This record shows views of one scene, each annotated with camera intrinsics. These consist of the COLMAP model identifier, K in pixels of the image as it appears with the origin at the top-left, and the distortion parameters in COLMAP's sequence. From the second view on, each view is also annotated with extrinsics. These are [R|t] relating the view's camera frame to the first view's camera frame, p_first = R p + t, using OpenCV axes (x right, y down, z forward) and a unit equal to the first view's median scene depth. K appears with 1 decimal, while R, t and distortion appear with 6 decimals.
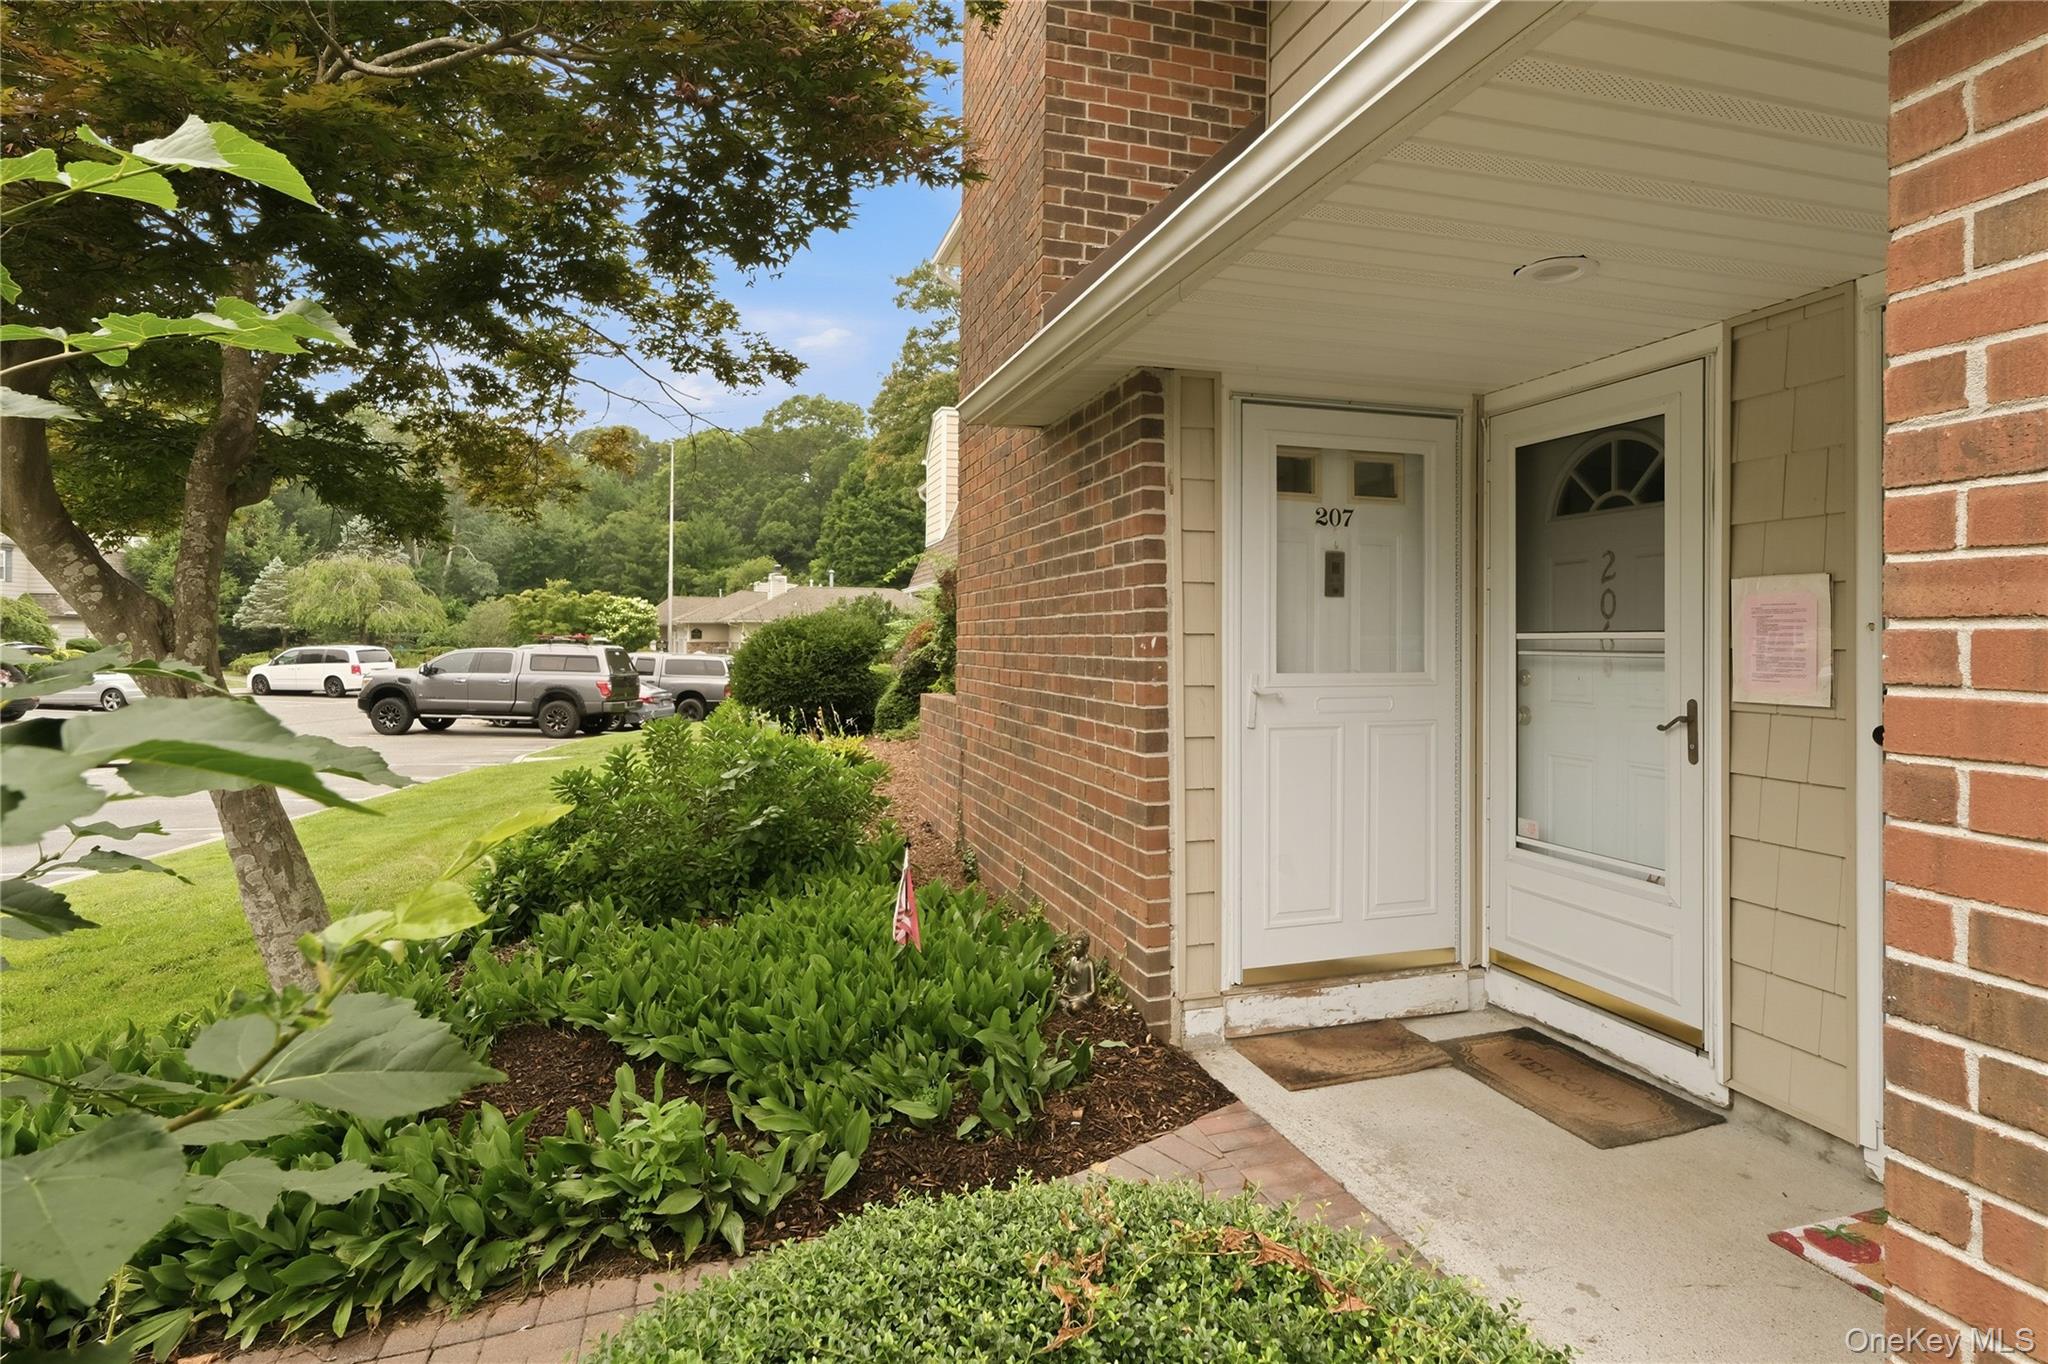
lens RADIAL K [[1088.0, 0, 1028.6], [0, 1088.0, 633.1], [0, 0, 1]] dist [0.011439, -0.000686]
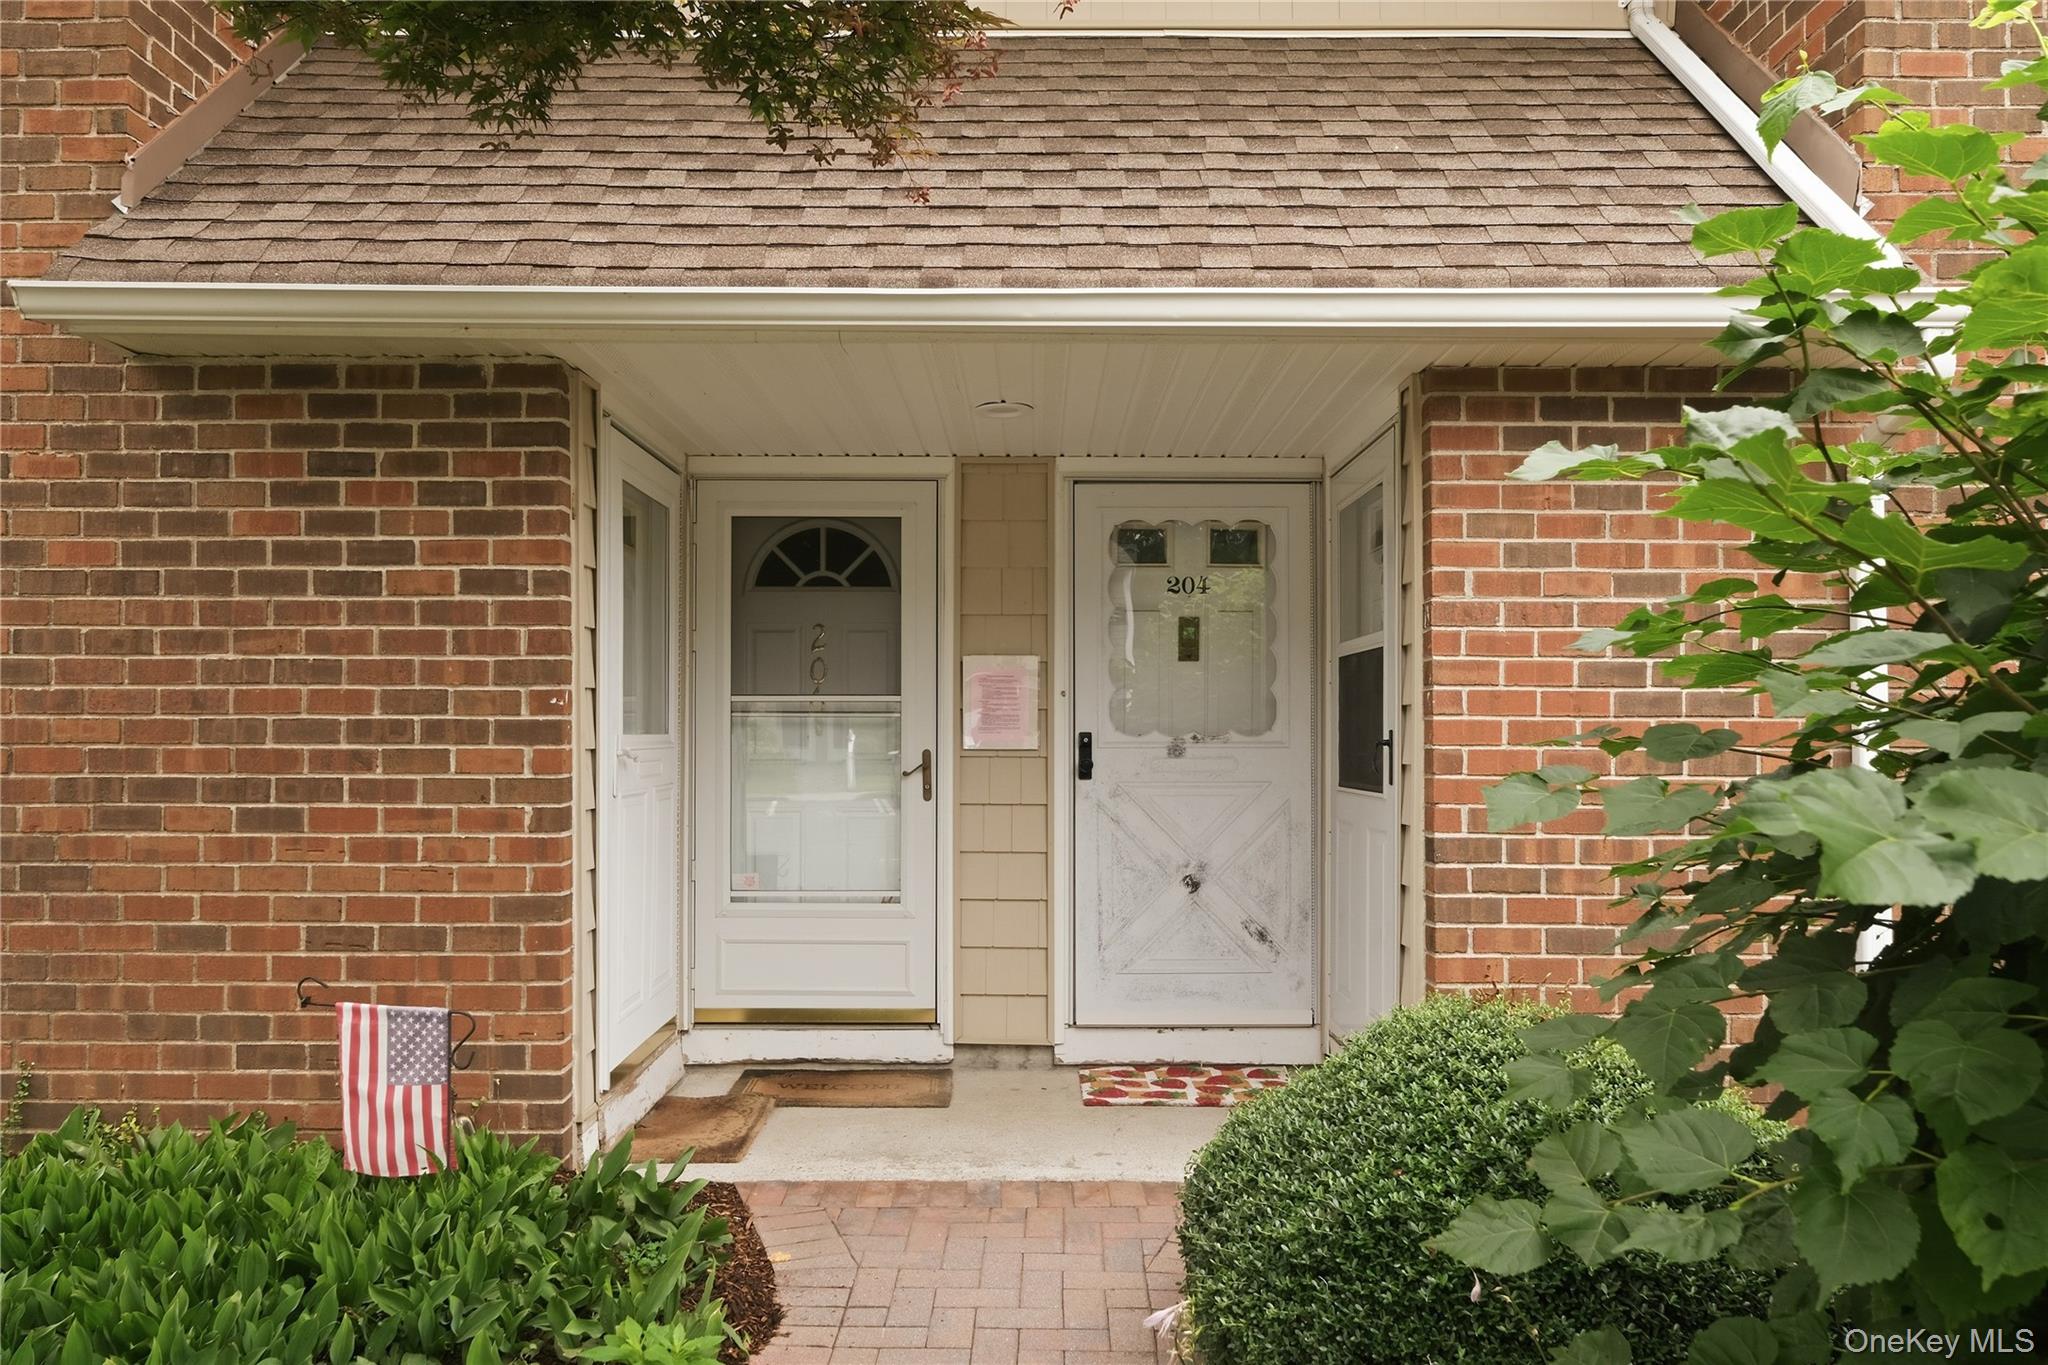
lens RADIAL K [[1463.6, 0, 1025.6], [0, 1463.6, 725.5], [0, 0, 1]] dist [-0.031582, -0.000082]
pose [[0.292198, 0.000679, 0.956358, -0.899101], [-0.006402, 0.999979, 0.001246, 0.028085], [-0.956336, -0.006487, 0.292196, 0.369321]]
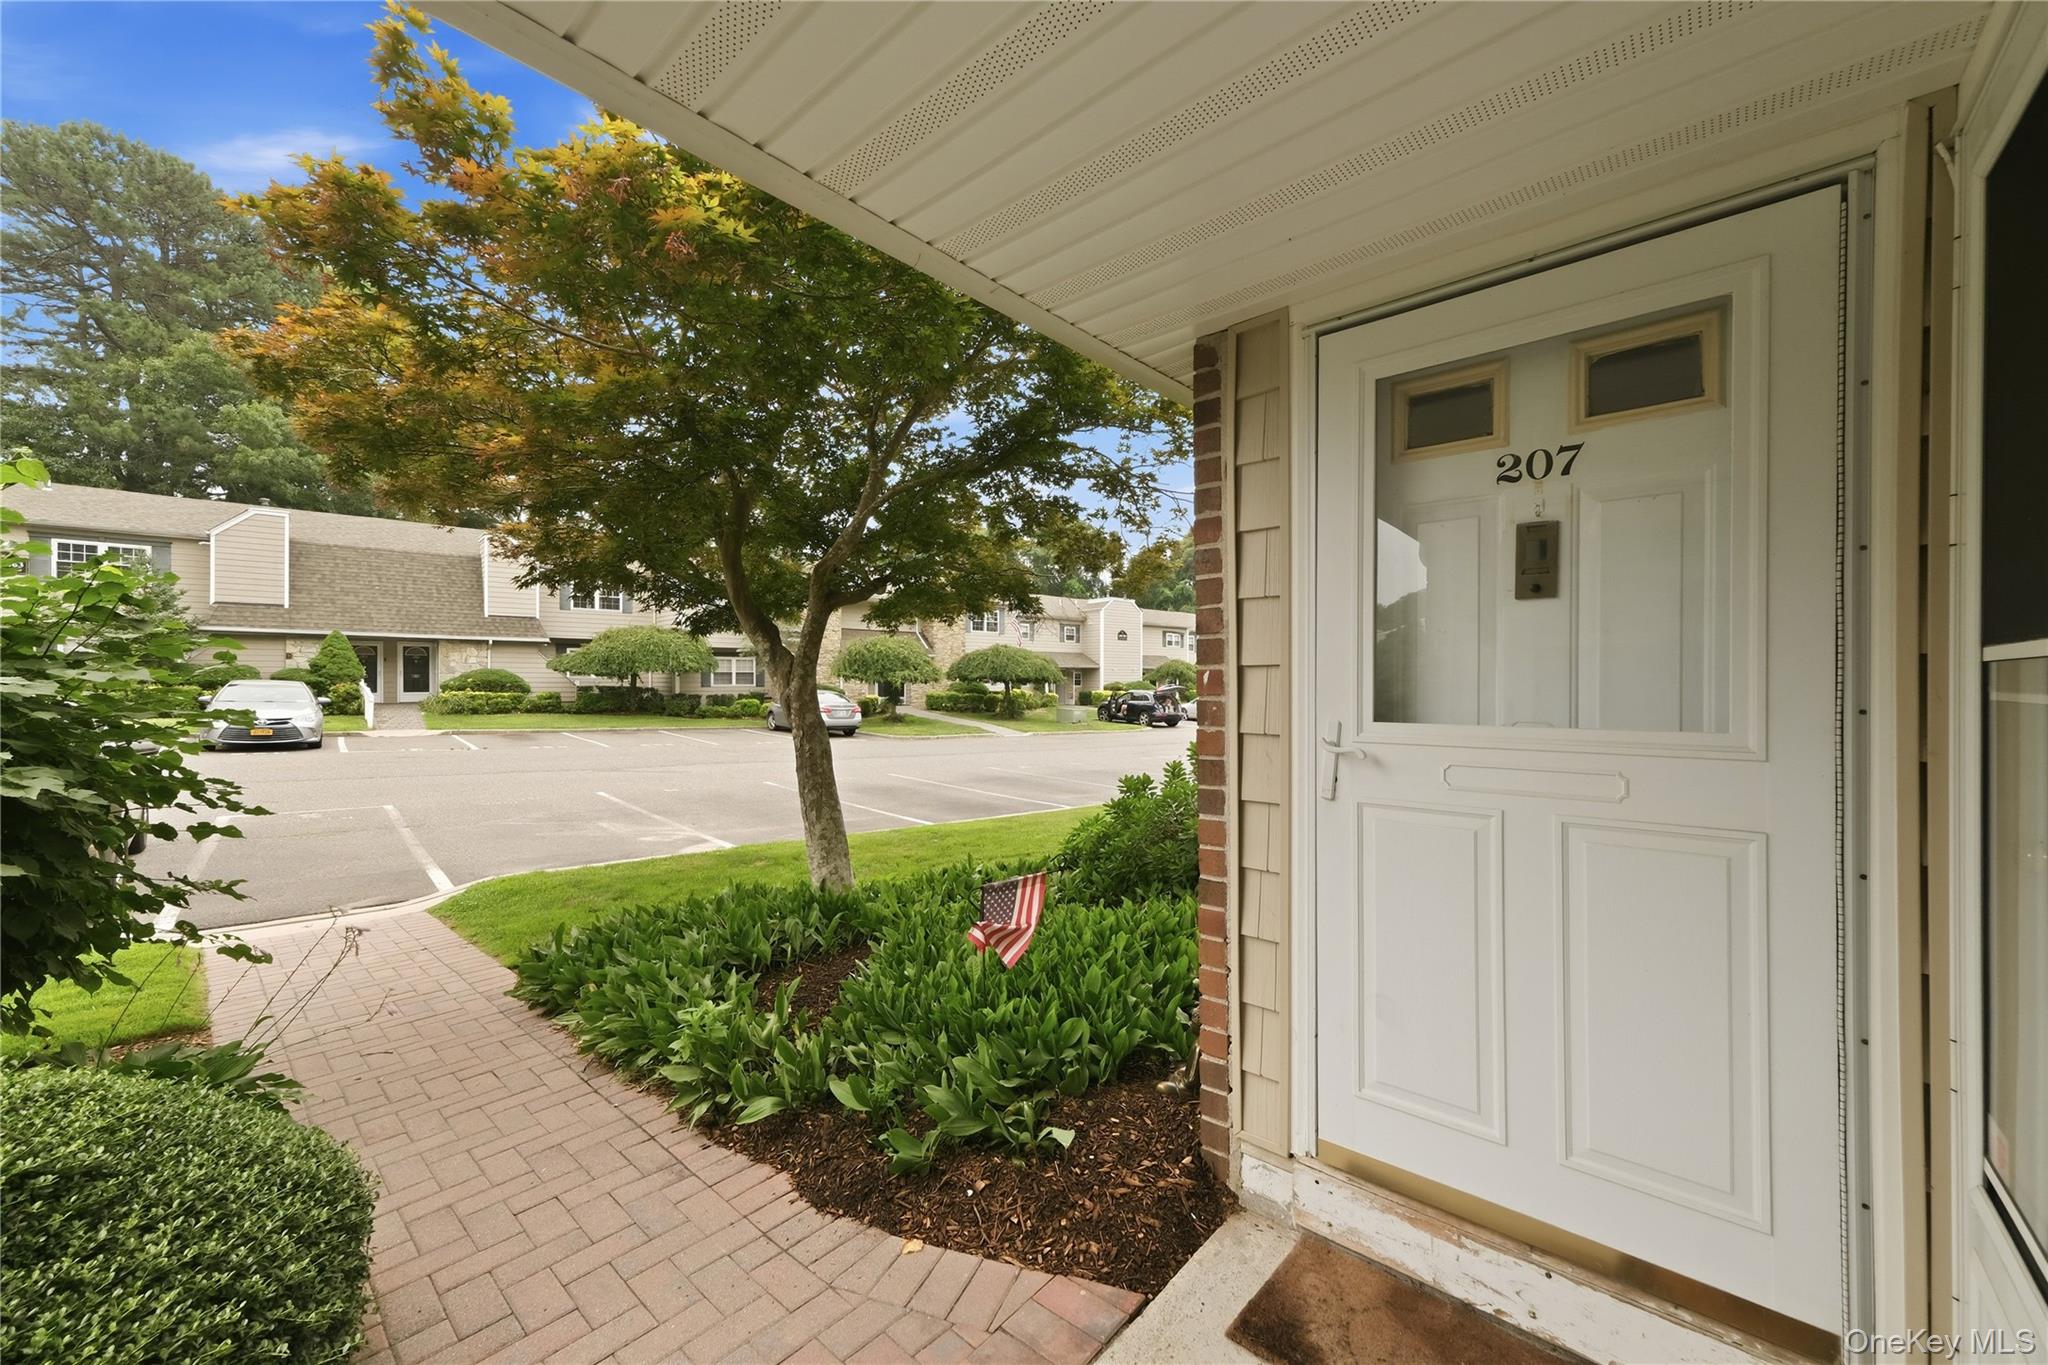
lens RADIAL K [[784.6, 0, 1026.8], [0, 784.6, 686.9], [0, 0, 1]] dist [0.015285, 0.000129]
pose [[0.530398, 0.000538, -0.847749, 0.576376], [0.004383, 0.999985, 0.003377, 0.014128], [0.847738, -0.005507, 0.530387, 0.617728]]
